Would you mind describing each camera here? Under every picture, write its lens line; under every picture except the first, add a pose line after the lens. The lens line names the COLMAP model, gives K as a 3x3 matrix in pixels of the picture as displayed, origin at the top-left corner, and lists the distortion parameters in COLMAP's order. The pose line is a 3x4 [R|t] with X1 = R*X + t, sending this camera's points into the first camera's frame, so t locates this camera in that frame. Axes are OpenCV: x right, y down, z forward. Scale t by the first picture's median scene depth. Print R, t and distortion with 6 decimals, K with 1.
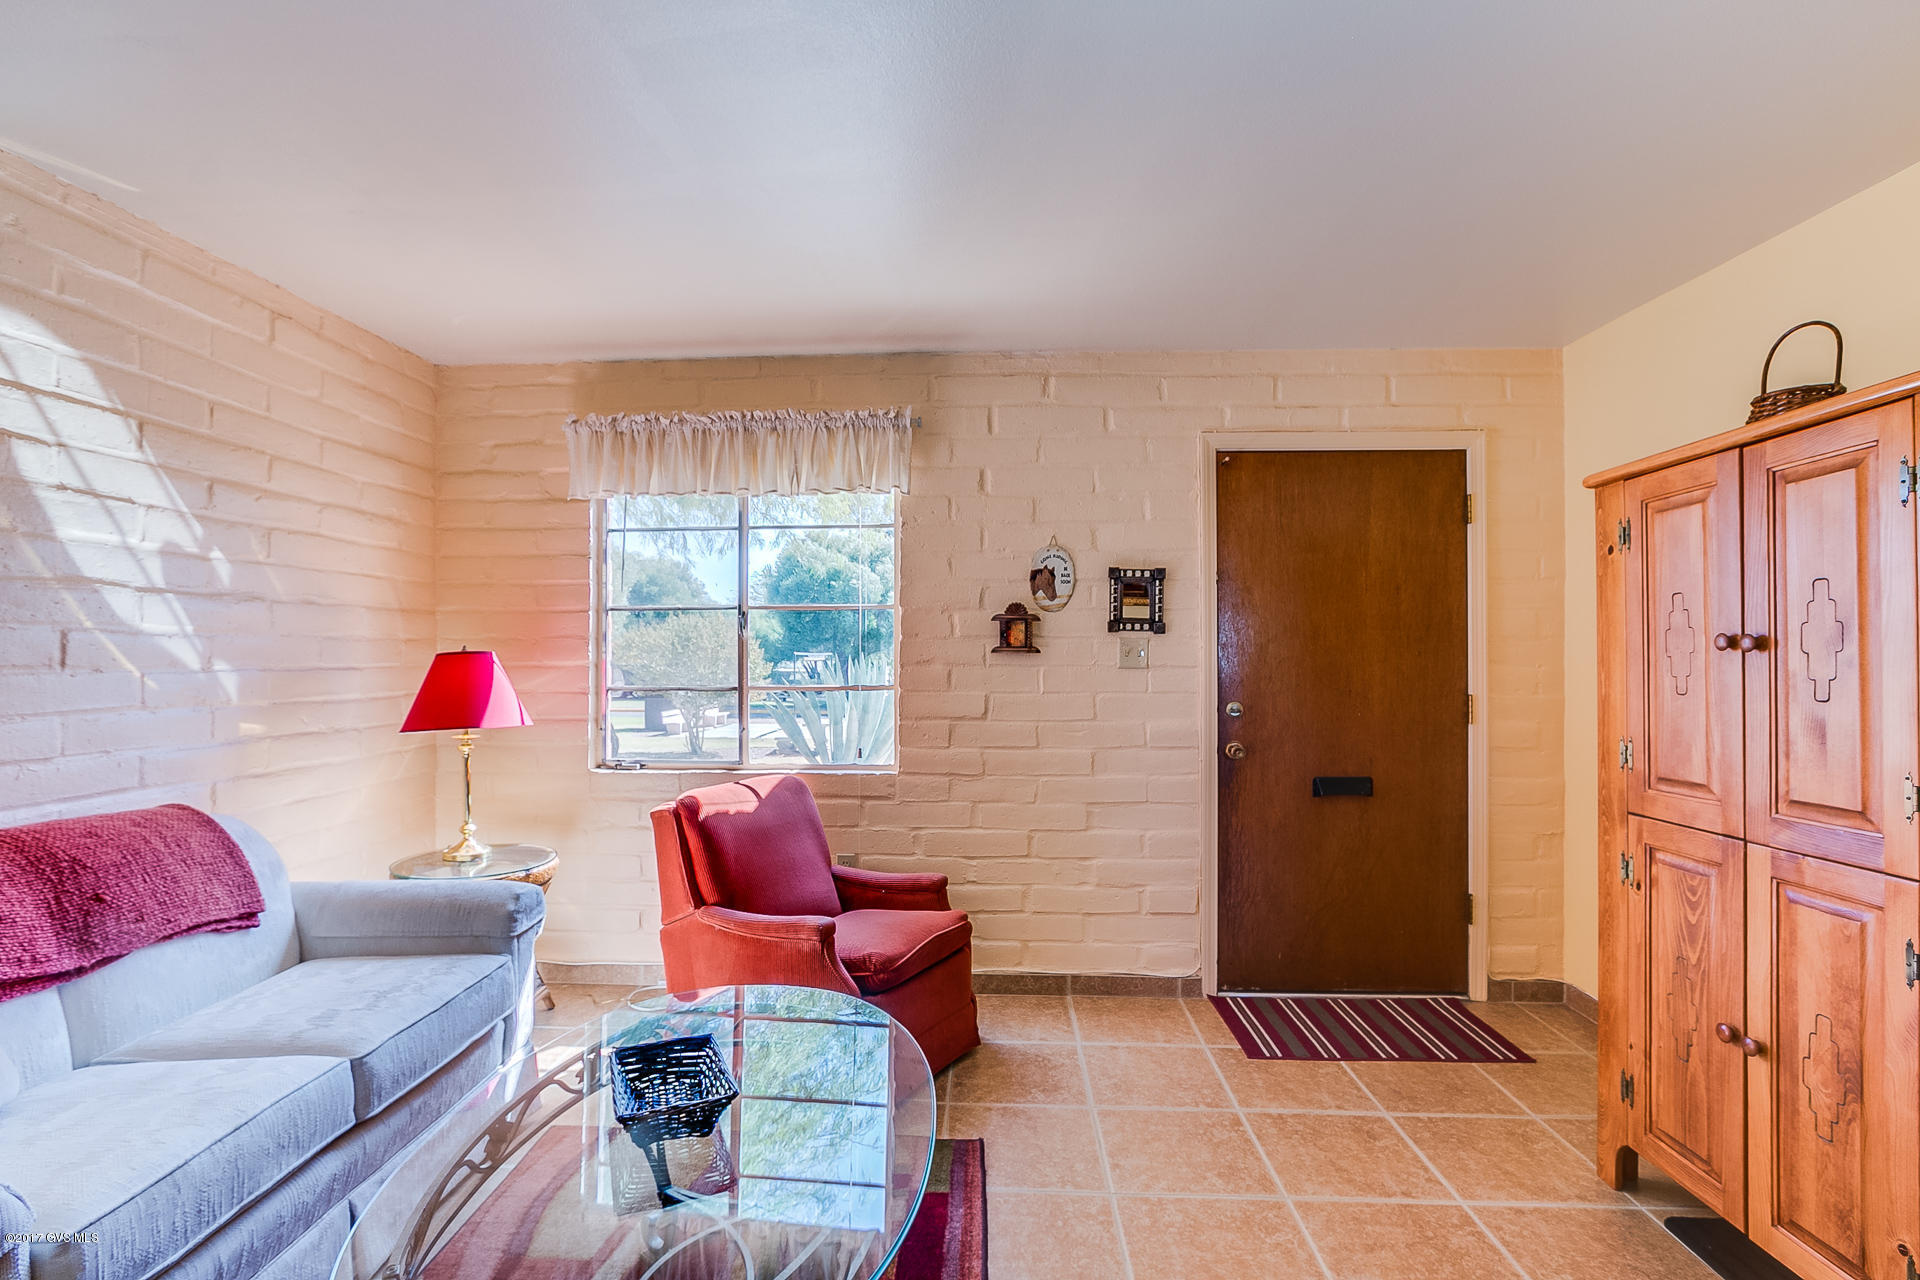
lens RADIAL K [[895.5, 0, 931.9], [0, 895.5, 647.3], [0, 0, 1]] dist [-0.022182, 0.005106]
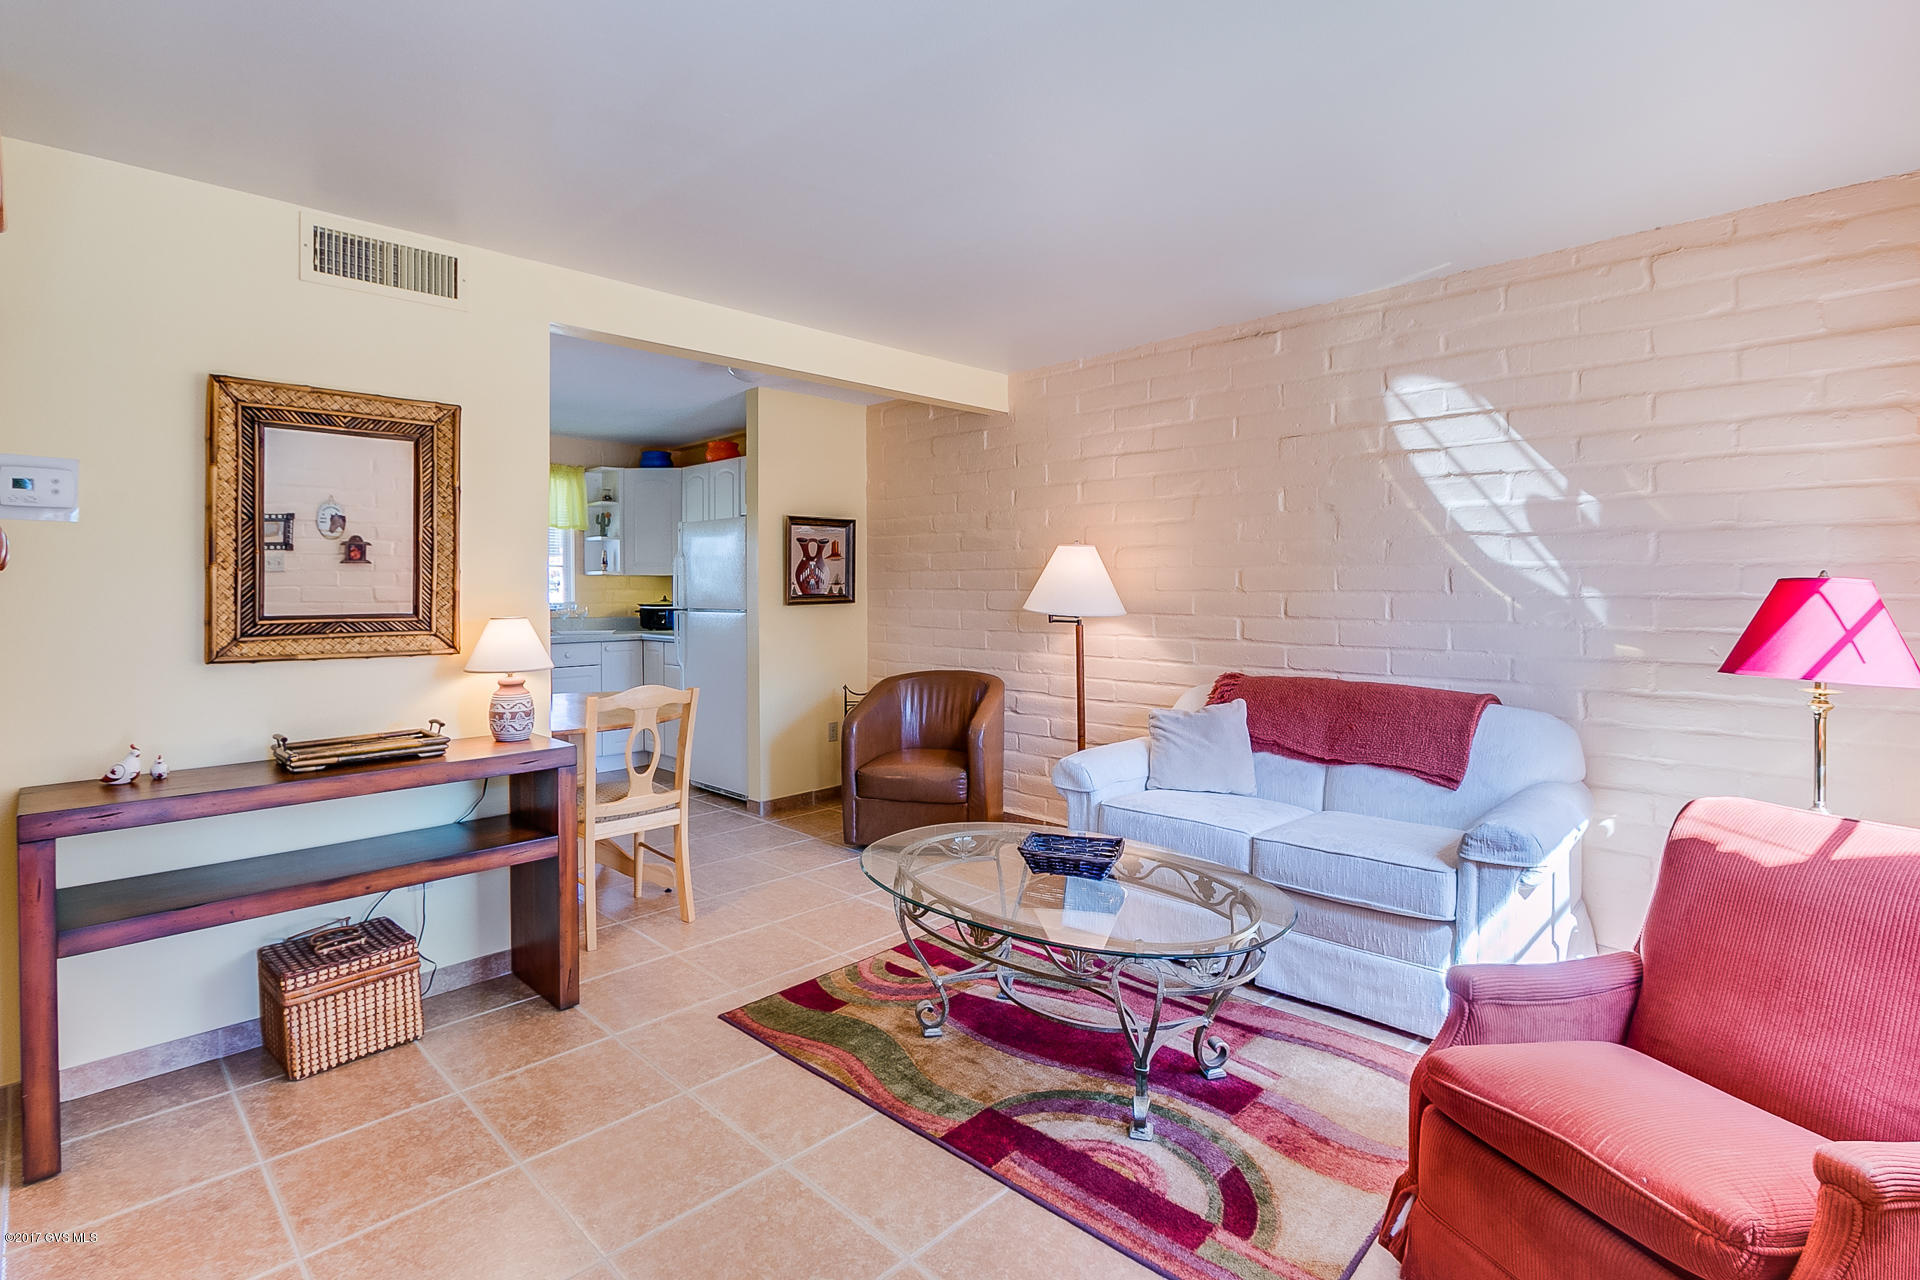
lens RADIAL K [[924.8, 0, 994.7], [0, 924.8, 640.0], [0, 0, 1]] dist [-0.043083, -0.000021]
pose [[-0.629878, 0.052631, -0.774909, 0.491967], [0.014243, 0.998316, 0.056227, 0.003226], [0.776563, 0.024379, -0.629567, 0.900430]]
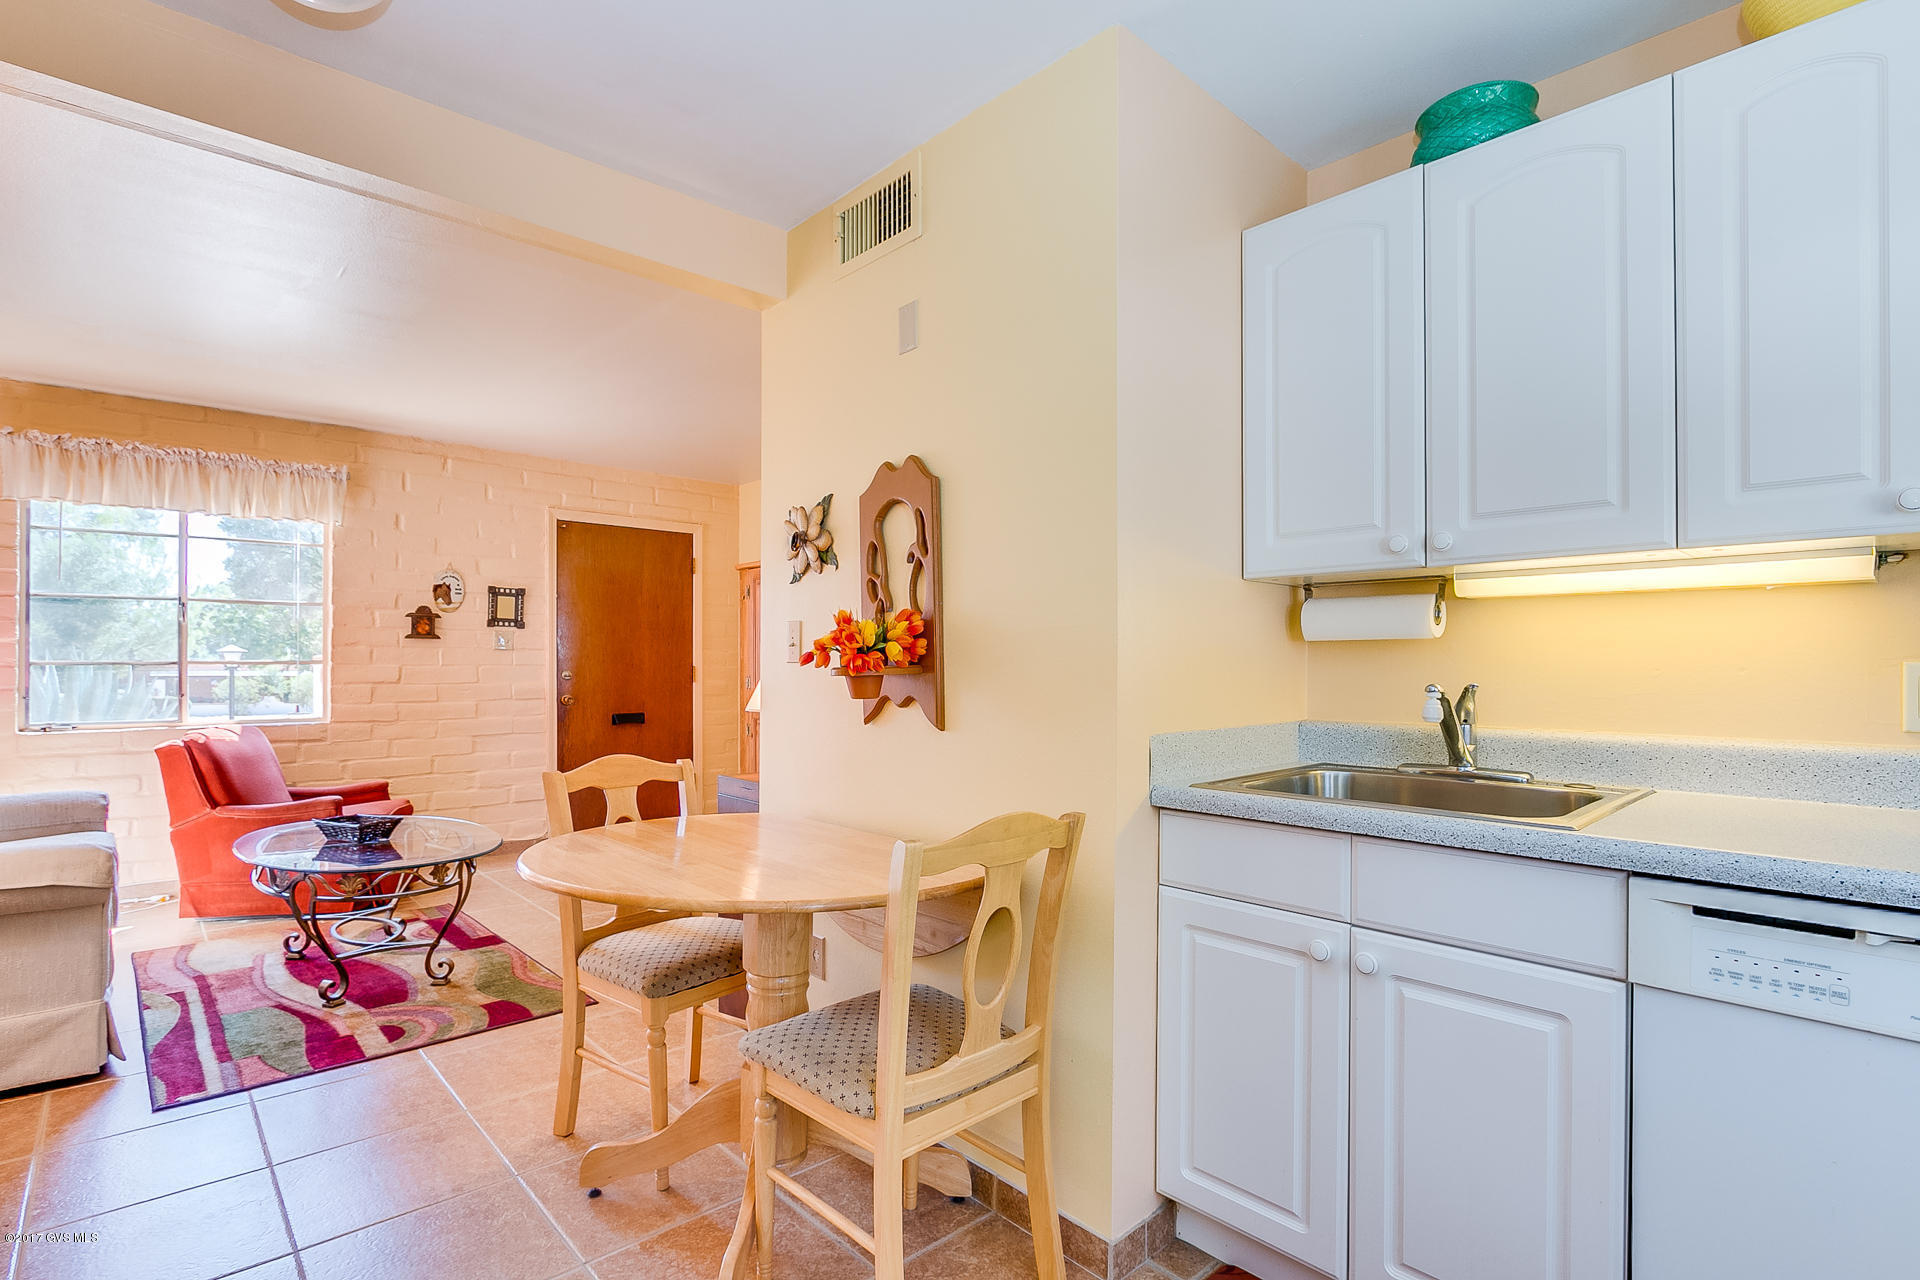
lens RADIAL K [[909.3, 0, 953.9], [0, 909.3, 664.0], [0, 0, 1]] dist [-0.015090, 0.000172]
pose [[0.690077, 0.000267, 0.723736, -0.396666], [-0.008774, 0.999930, 0.007996, 0.028957], [-0.723683, -0.011868, 0.690030, -0.709024]]
